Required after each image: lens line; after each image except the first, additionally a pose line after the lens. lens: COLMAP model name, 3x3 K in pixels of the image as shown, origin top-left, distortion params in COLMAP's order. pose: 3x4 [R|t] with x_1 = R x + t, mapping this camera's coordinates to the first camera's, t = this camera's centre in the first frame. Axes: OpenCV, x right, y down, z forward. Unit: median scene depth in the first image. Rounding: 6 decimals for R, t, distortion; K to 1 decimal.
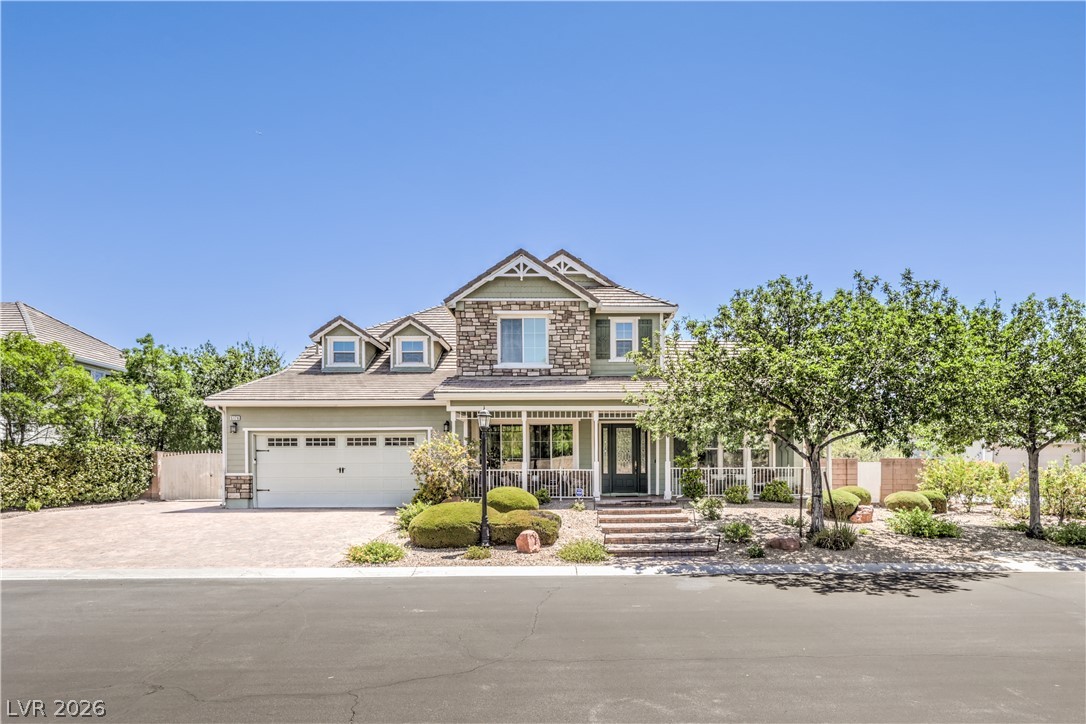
lens RADIAL K [[595.6, 0, 543.2], [0, 595.6, 389.9], [0, 0, 1]] dist [0.004751, 0.000034]
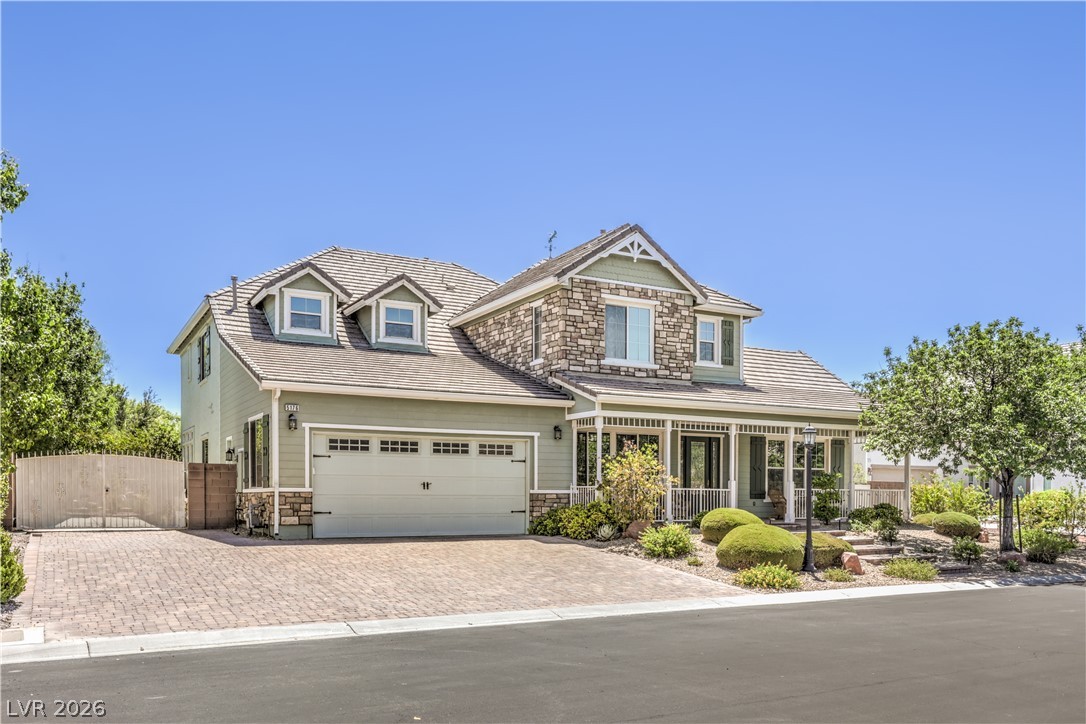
lens RADIAL K [[853.4, 0, 542.5], [0, 853.4, 361.9], [0, 0, 1]] dist [-0.001782, -0.000528]
pose [[0.885484, 0.079966, 0.457737, -0.689860], [-0.074782, 0.996764, -0.029469, 0.001590], [-0.458613, -0.008136, 0.888599, -0.008620]]
